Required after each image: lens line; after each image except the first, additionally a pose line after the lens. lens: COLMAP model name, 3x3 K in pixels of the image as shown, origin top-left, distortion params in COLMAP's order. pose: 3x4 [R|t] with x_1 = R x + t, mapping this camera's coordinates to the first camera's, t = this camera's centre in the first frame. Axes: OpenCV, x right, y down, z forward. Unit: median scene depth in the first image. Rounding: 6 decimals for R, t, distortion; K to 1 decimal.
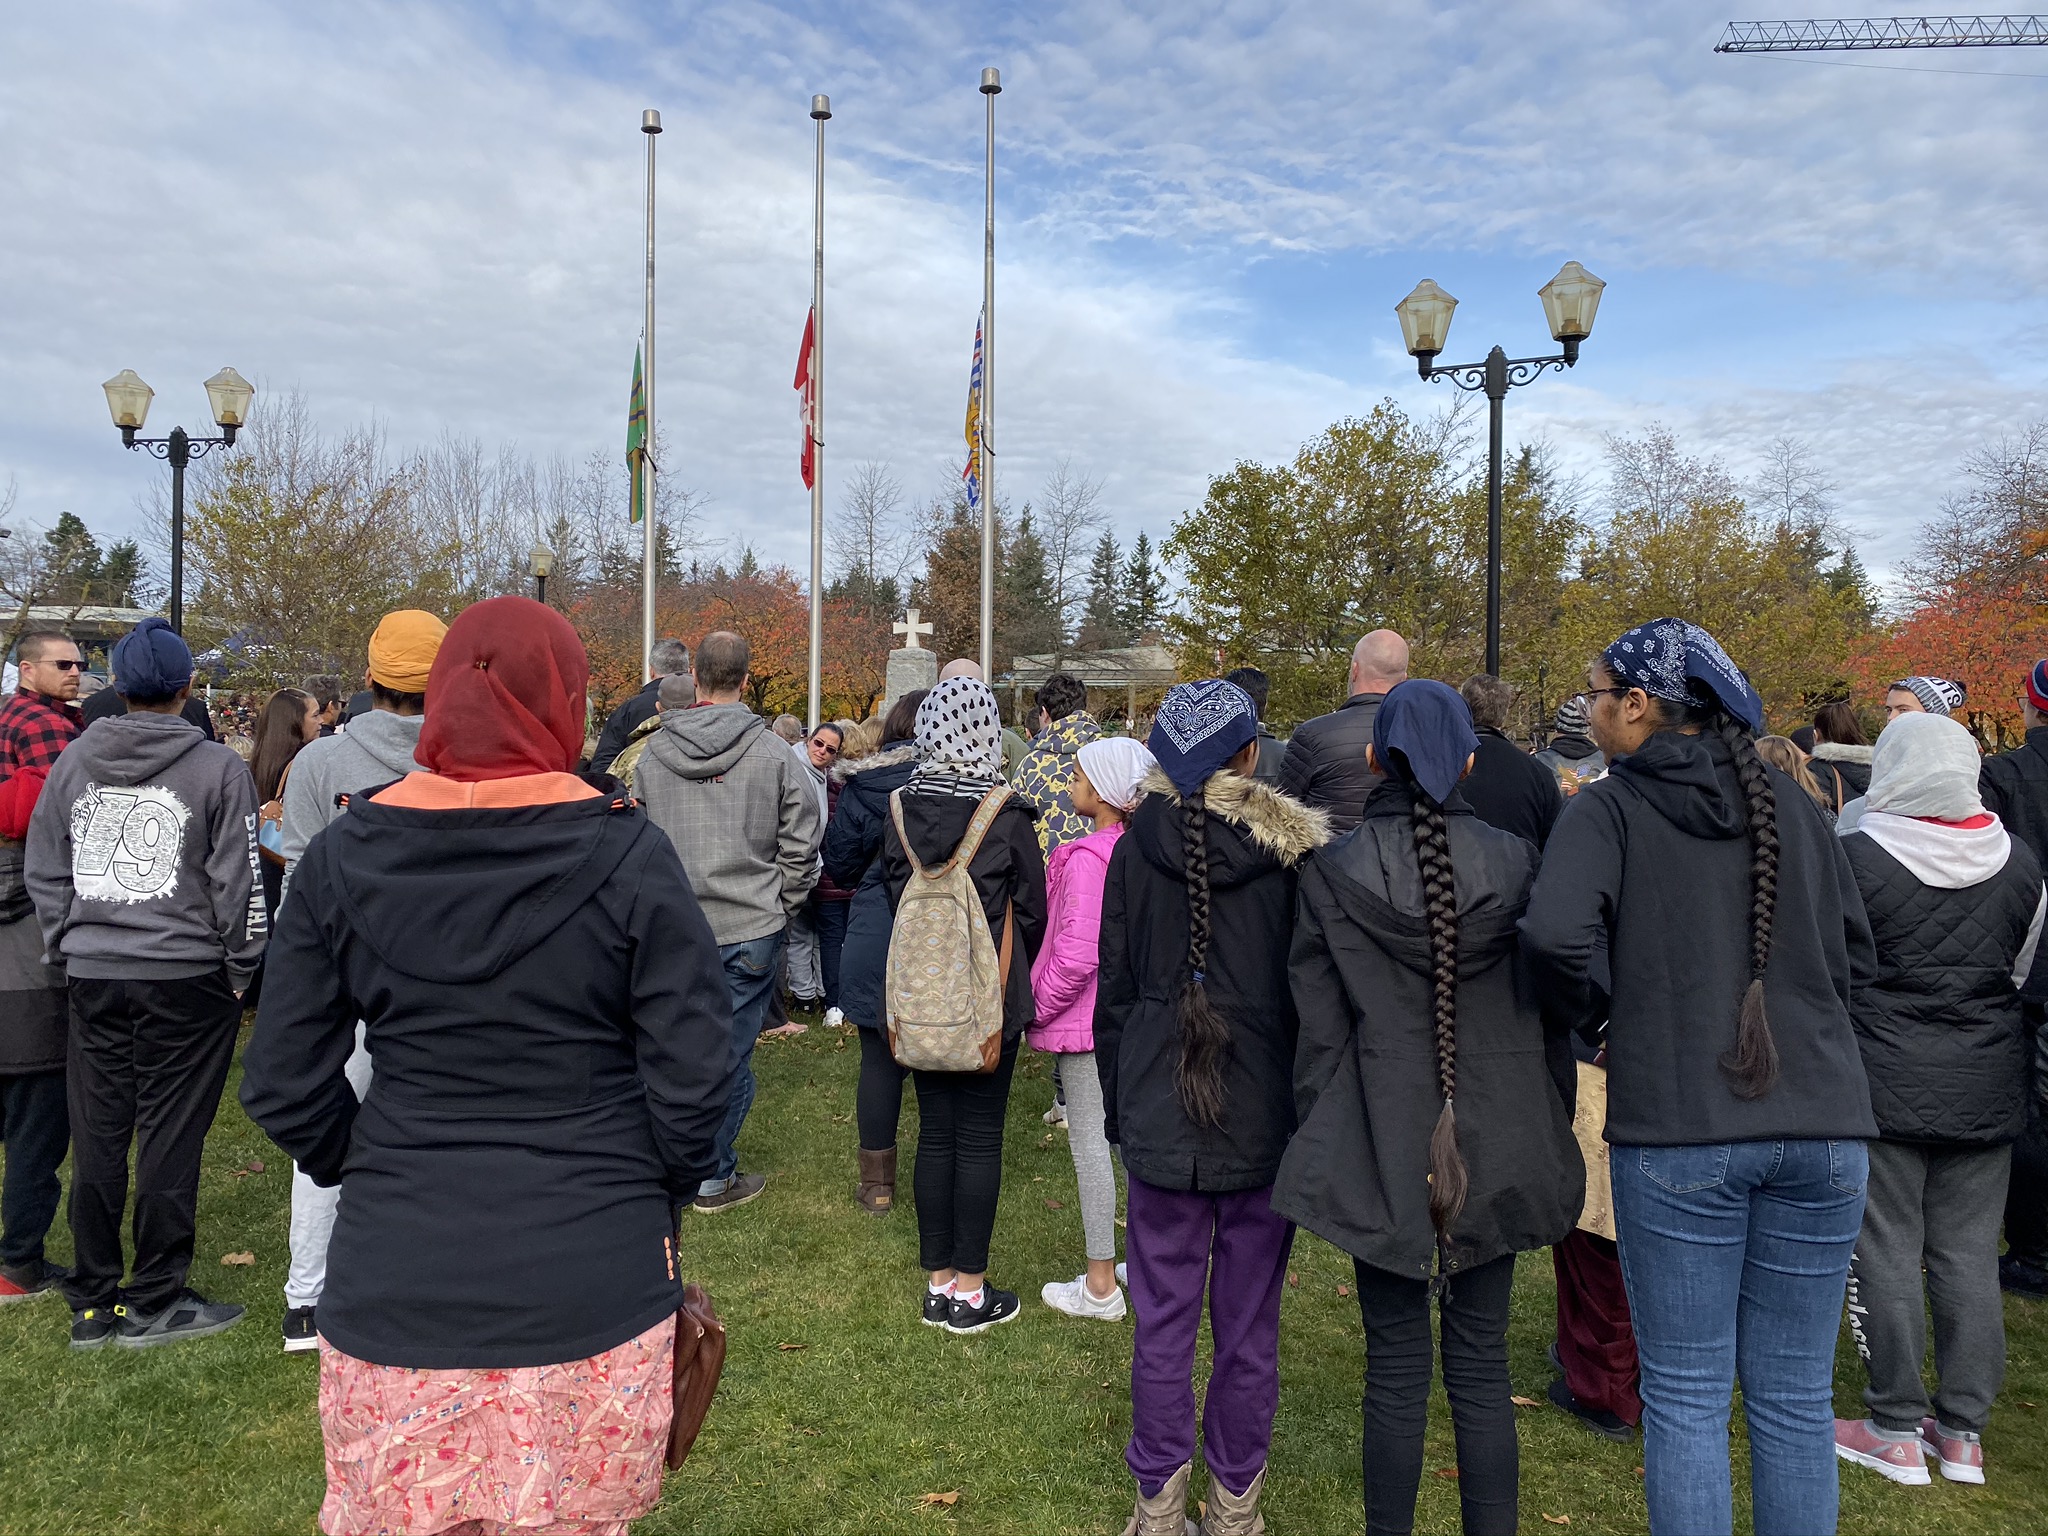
lens RADIAL K [[1545.7, 0, 1041.0], [0, 1545.7, 751.6], [0, 0, 1]] dist [0.057176, -0.053288]
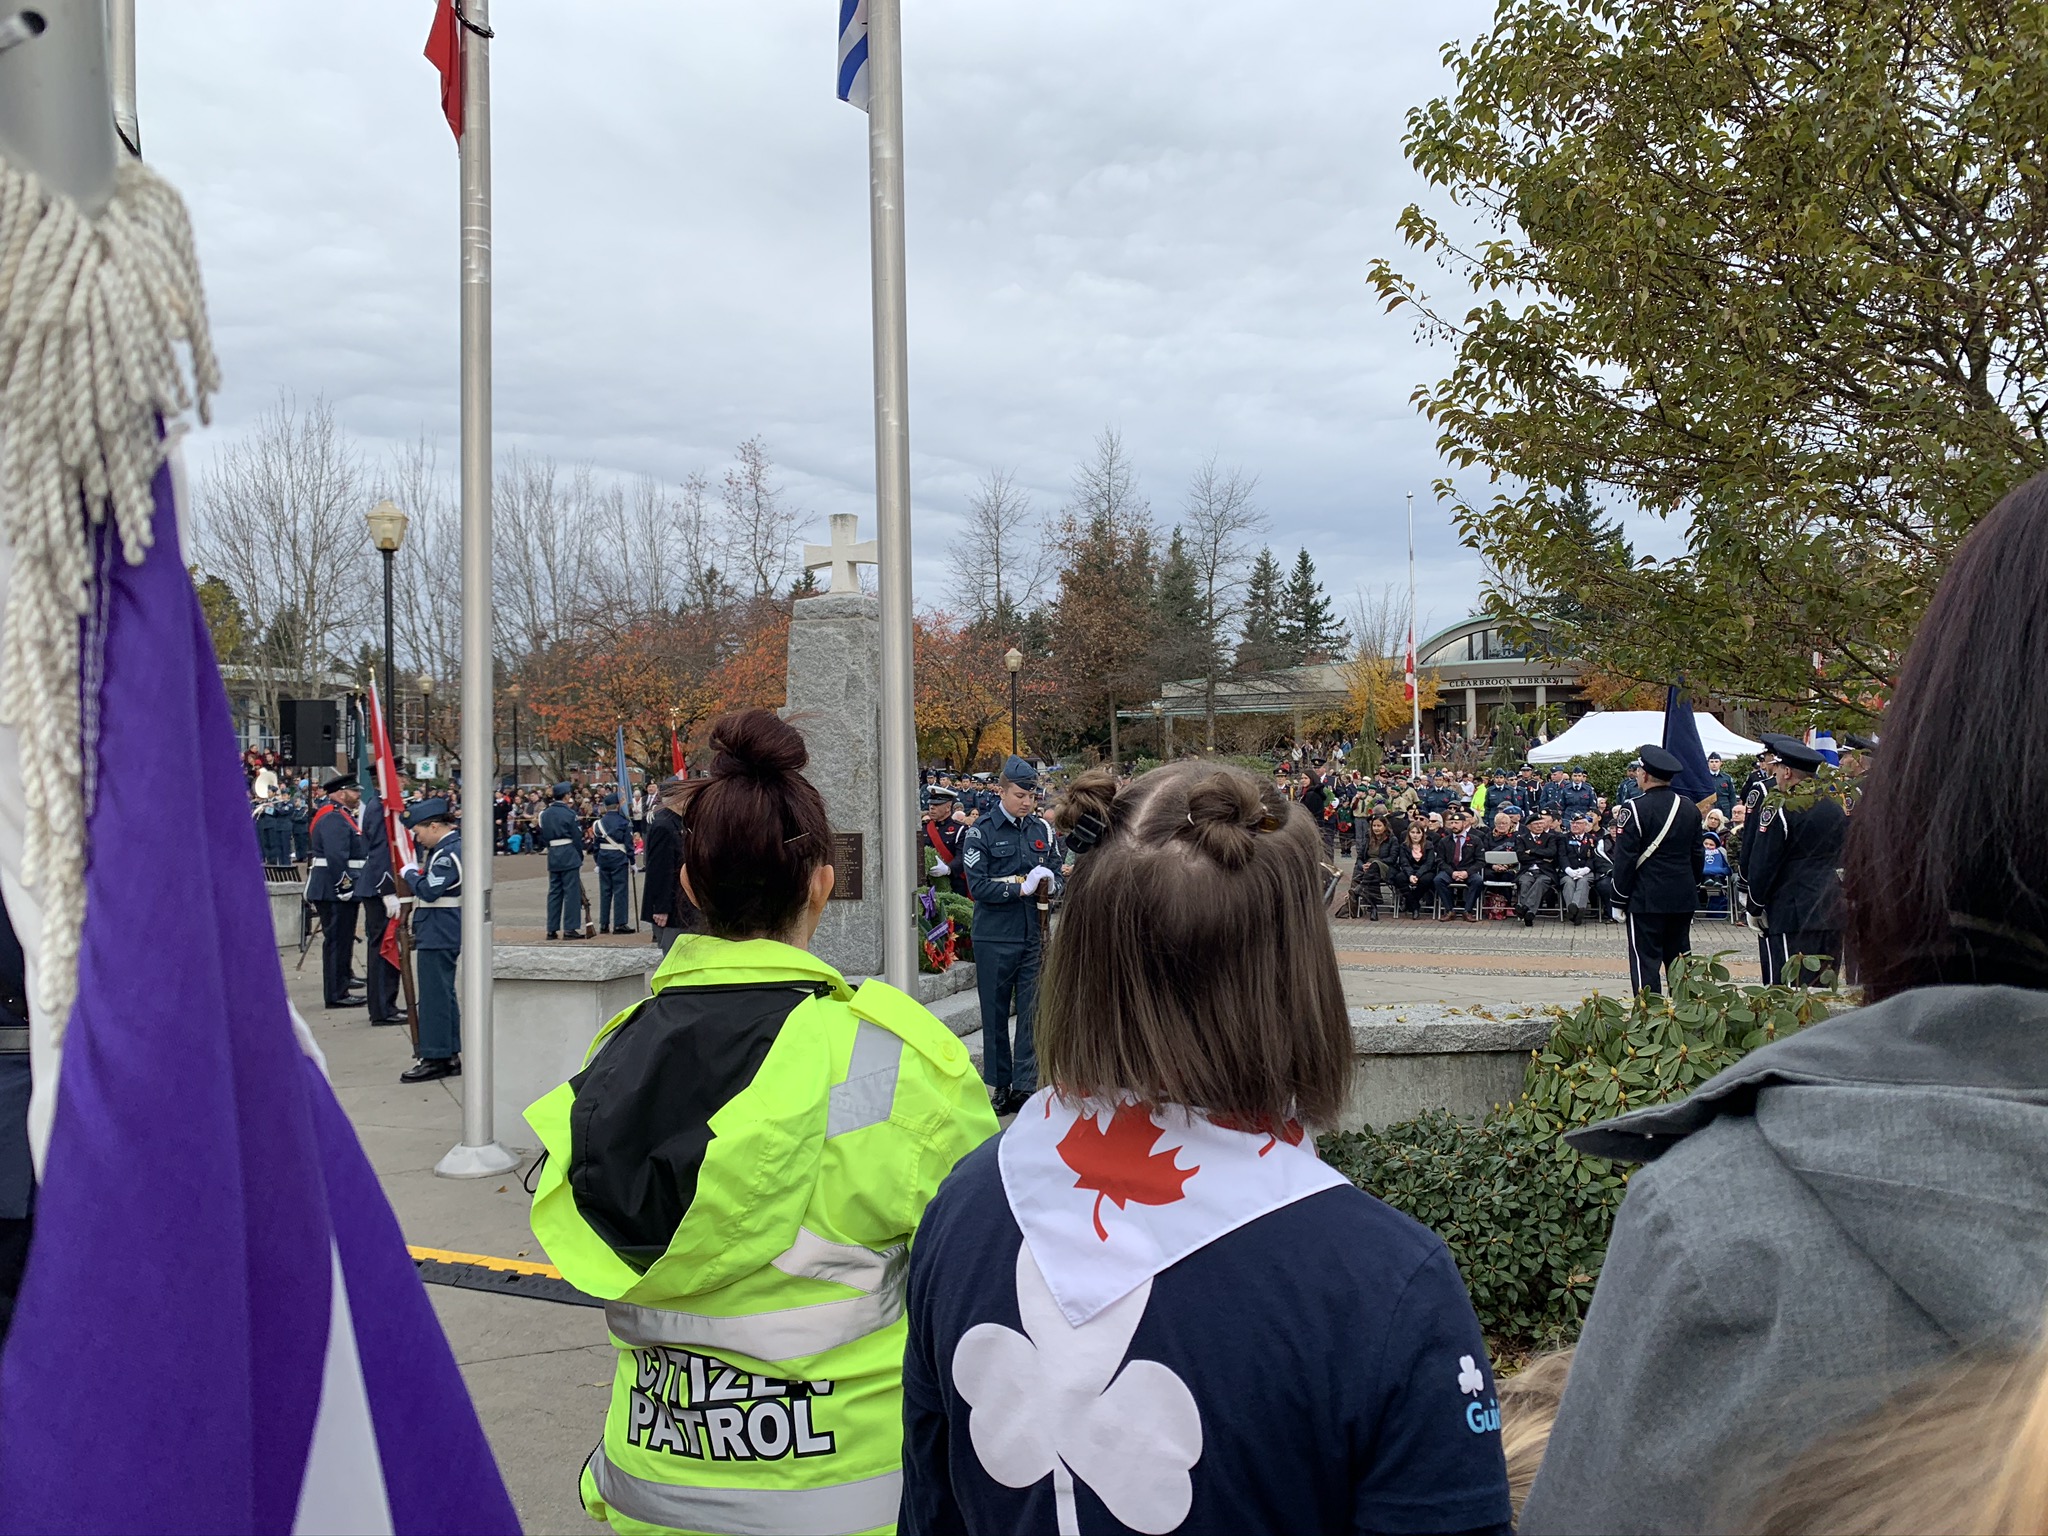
lens RADIAL K [[1580.7, 0, 1010.0], [0, 1580.7, 729.4], [0, 0, 1]] dist [0.127650, -0.289290]
pose [[0.992229, -0.032919, -0.119993, 0.029005], [0.028346, 0.998813, -0.039615, -0.001512], [0.121154, 0.035906, 0.991984, 0.548105]]
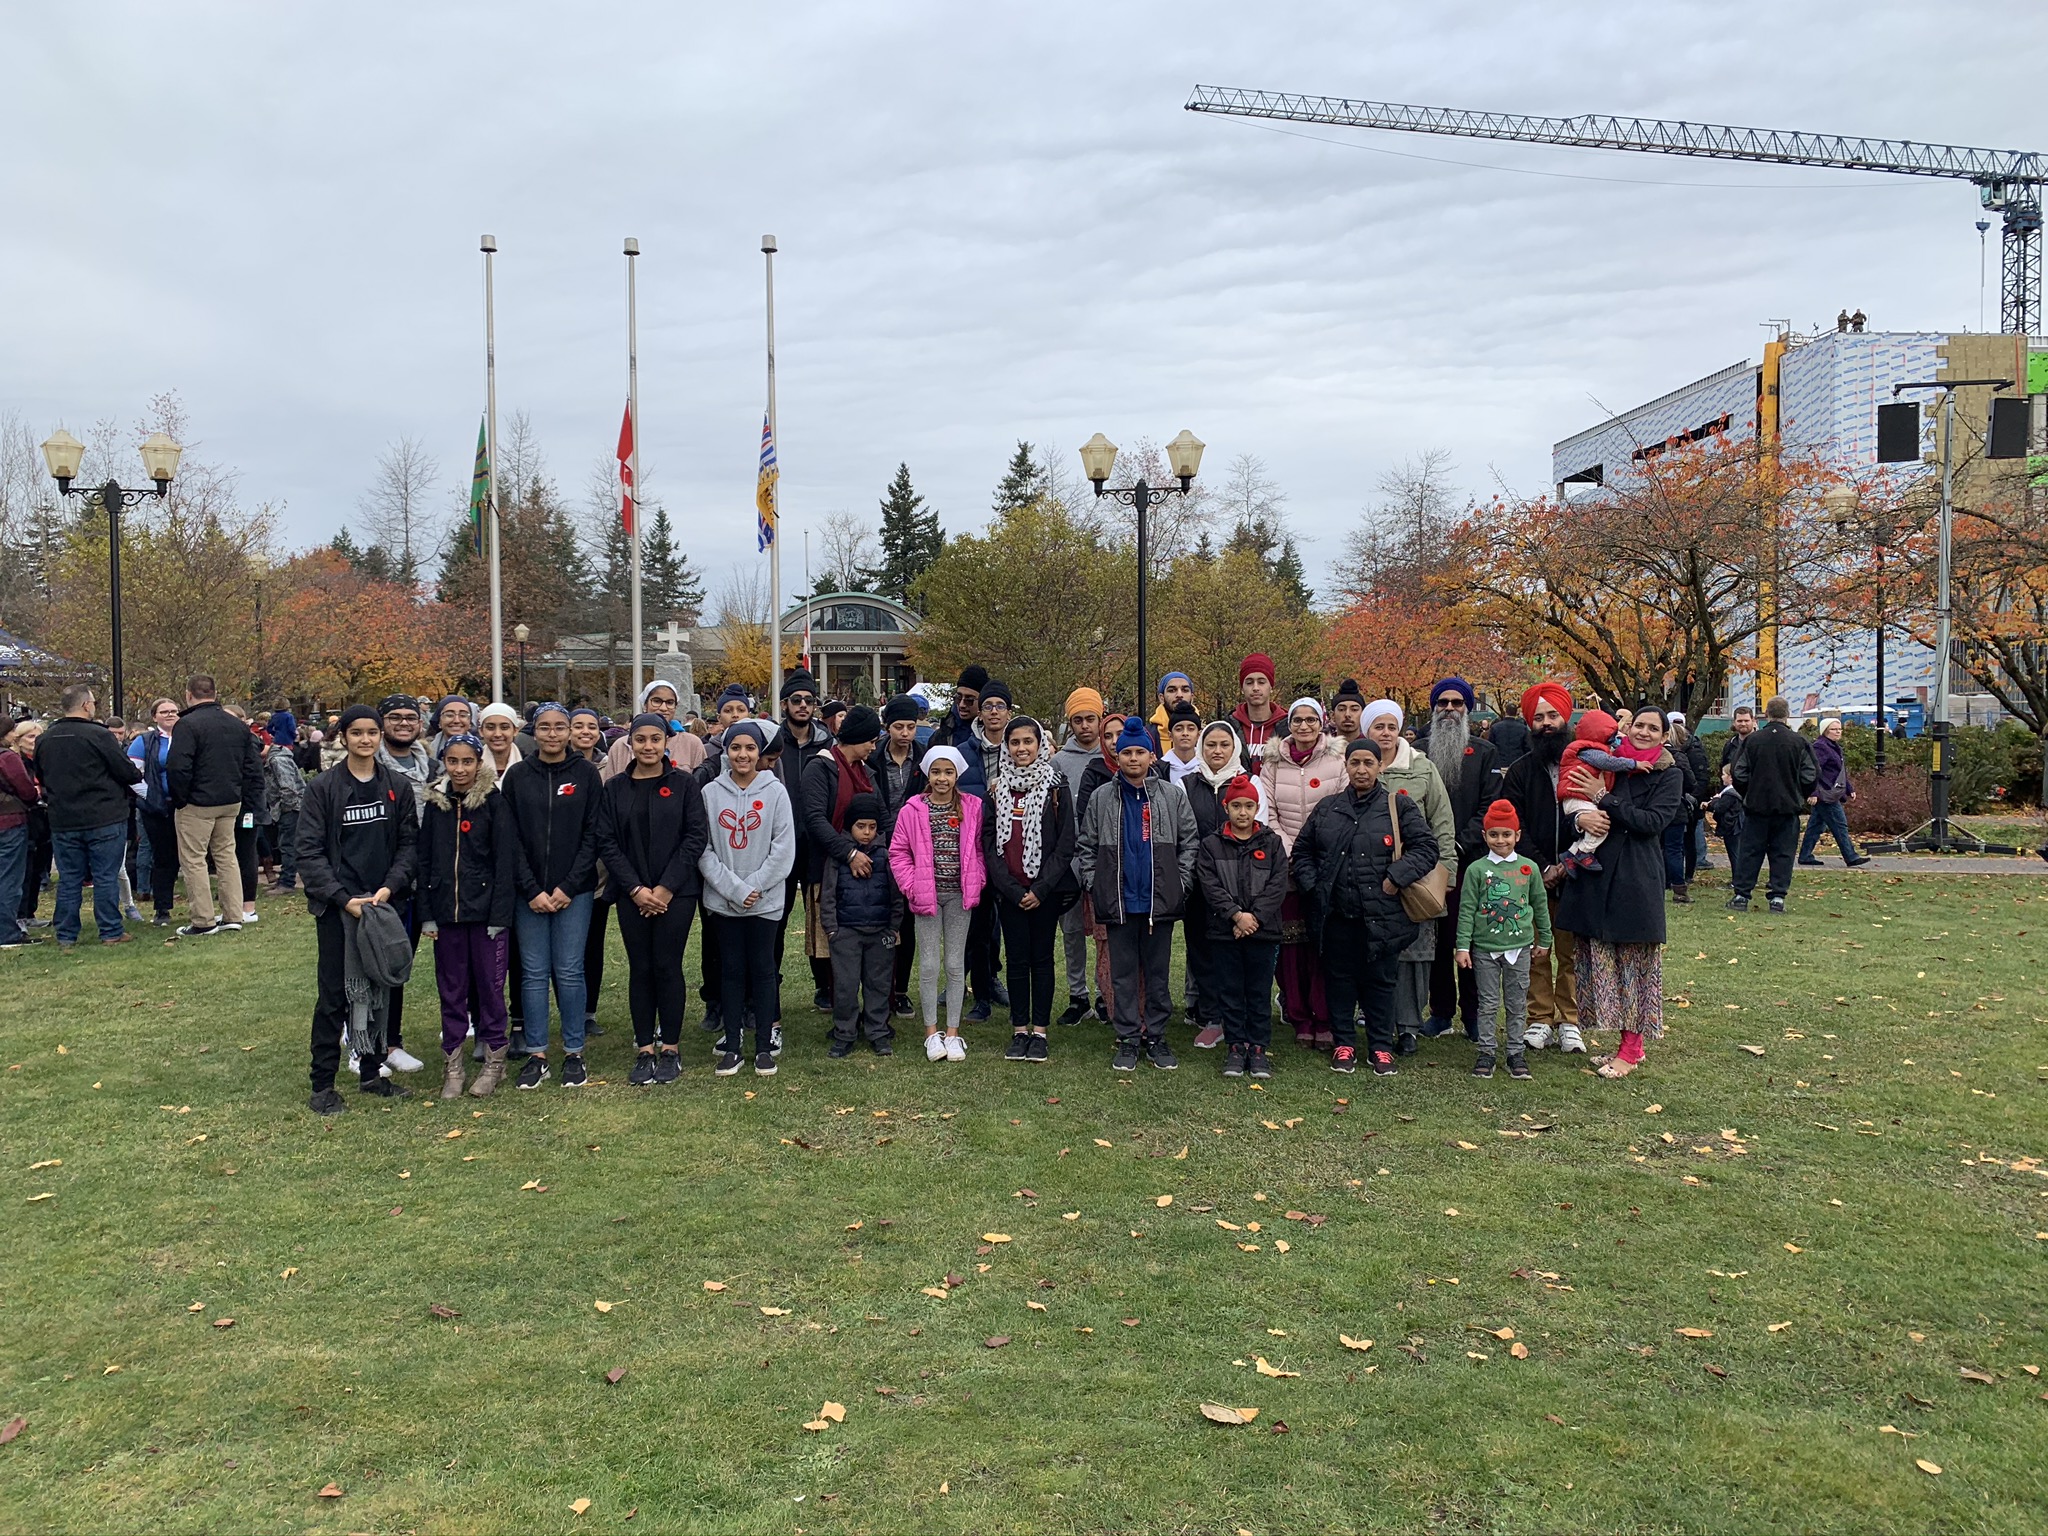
lens RADIAL K [[1523.5, 0, 1037.8], [0, 1523.5, 744.9], [0, 0, 1]] dist [0.113330, -0.173944]
pose [[0.951124, -0.019779, 0.308174, -0.199159], [0.015928, 0.999761, 0.015007, -0.005029], [-0.308397, -0.009365, 0.951212, -0.316723]]
